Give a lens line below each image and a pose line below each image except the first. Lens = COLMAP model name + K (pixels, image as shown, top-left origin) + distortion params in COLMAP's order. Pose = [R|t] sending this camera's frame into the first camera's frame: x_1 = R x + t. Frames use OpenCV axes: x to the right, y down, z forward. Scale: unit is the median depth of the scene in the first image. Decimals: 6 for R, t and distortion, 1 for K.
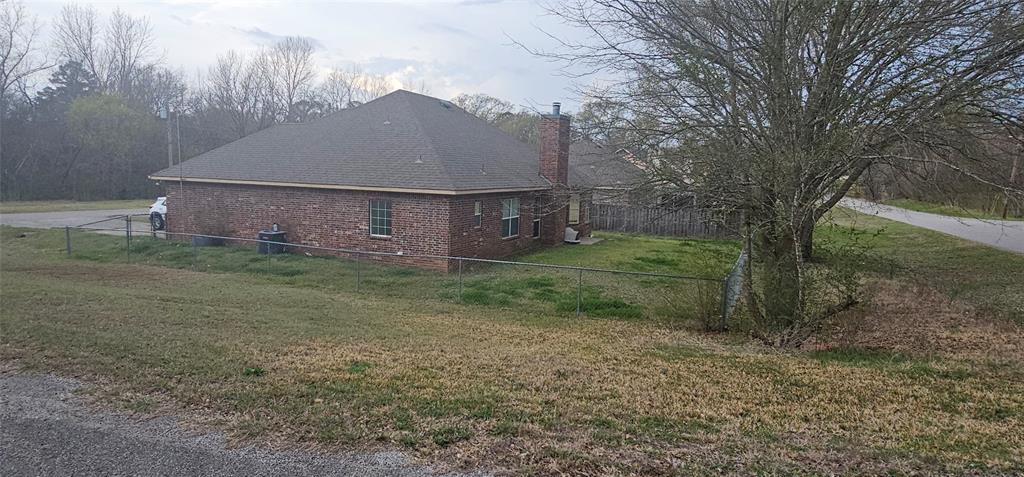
lens RADIAL K [[414.0, 0, 512.0], [0, 414.0, 238.5], [0, 0, 1]] dist [-0.000473, 0.000009]
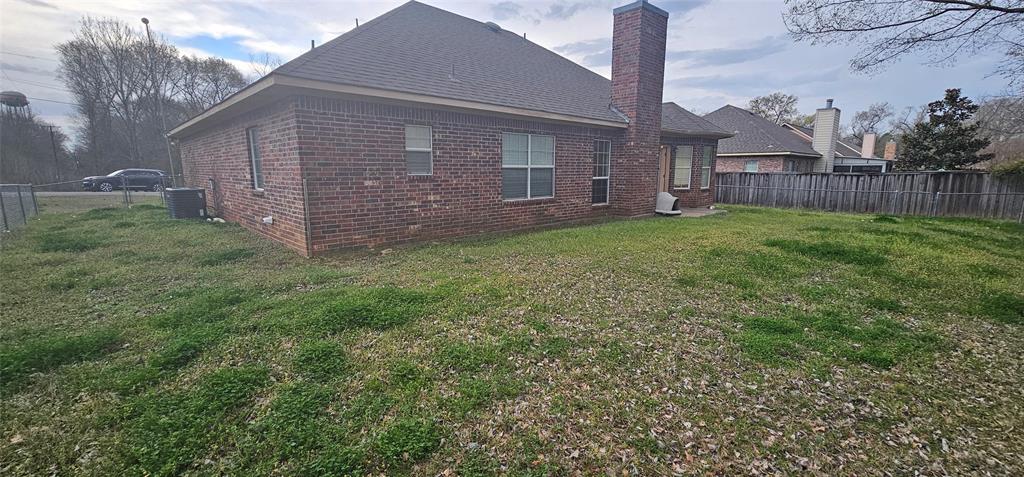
lens RADIAL K [[397.3, 0, 511.3], [0, 397.3, 232.8], [0, 0, 1]] dist [-0.000186, -0.000011]
pose [[0.945134, 0.026900, -0.325573, 0.136513], [-0.013349, 0.998952, 0.043784, 0.016963], [0.326410, -0.037035, 0.944502, 0.383284]]
